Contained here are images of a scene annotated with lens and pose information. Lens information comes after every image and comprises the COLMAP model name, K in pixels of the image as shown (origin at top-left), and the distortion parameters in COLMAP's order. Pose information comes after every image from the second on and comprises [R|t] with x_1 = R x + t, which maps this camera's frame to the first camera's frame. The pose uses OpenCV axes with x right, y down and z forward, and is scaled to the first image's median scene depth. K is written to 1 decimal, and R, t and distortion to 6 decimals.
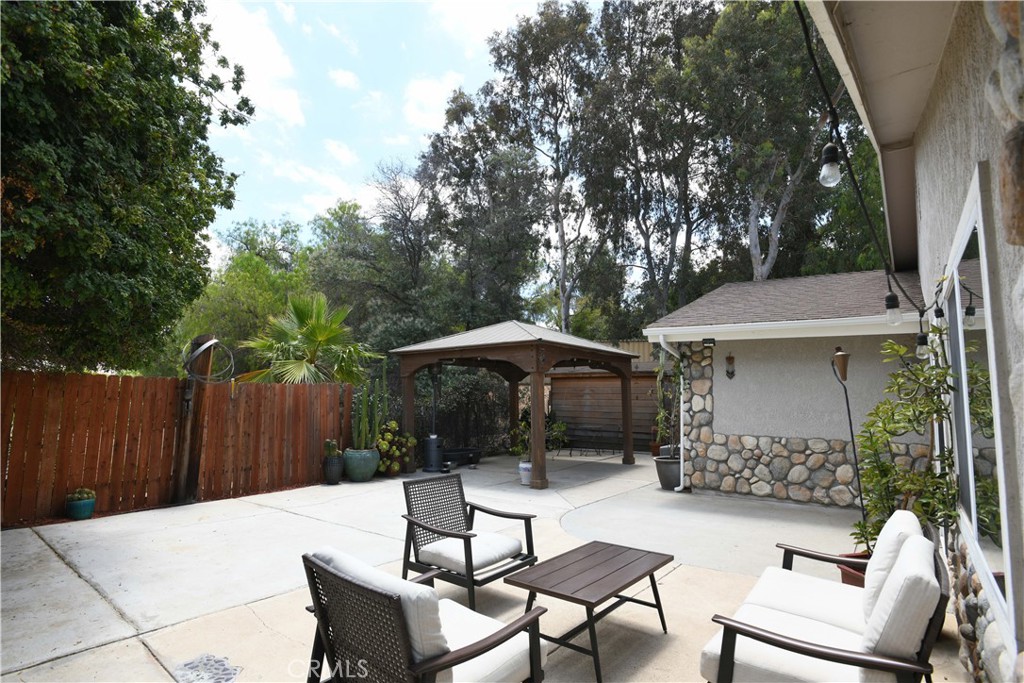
lens RADIAL K [[498.2, 0, 513.0], [0, 498.2, 338.0], [0, 0, 1]] dist [-0.034253, 0.003433]
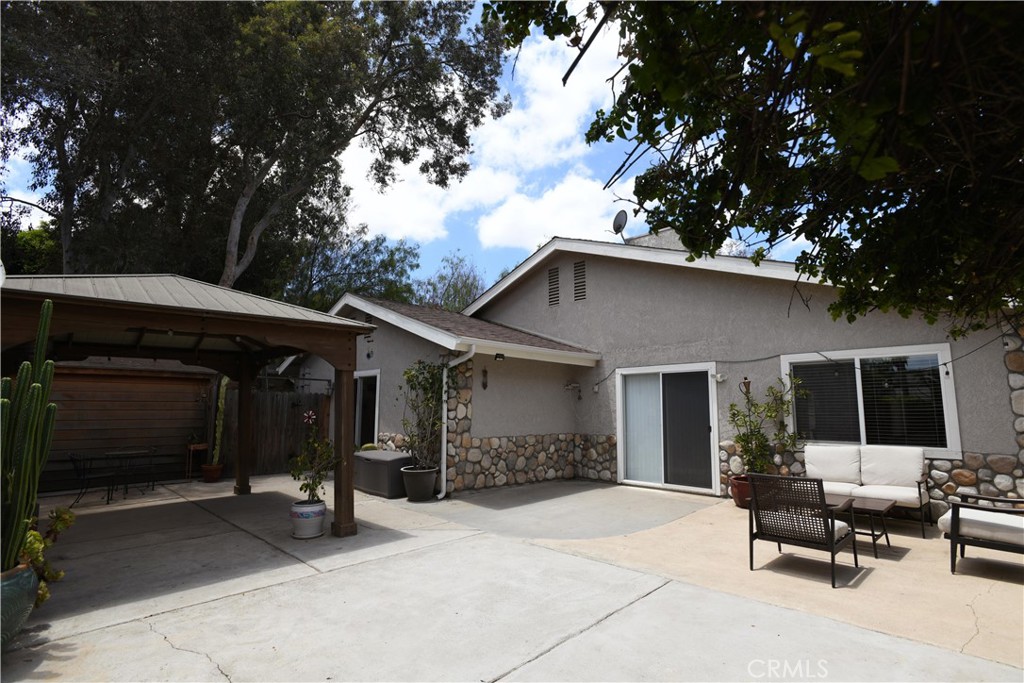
lens RADIAL K [[498.2, 0, 512.1], [0, 498.2, 342.9], [0, 0, 1]] dist [-0.034253, 0.003433]
pose [[0.141803, 0.122221, 0.982321, -0.718505], [-0.107466, 0.988384, -0.107462, 0.094361], [-0.984044, -0.090327, 0.153291, 0.778208]]
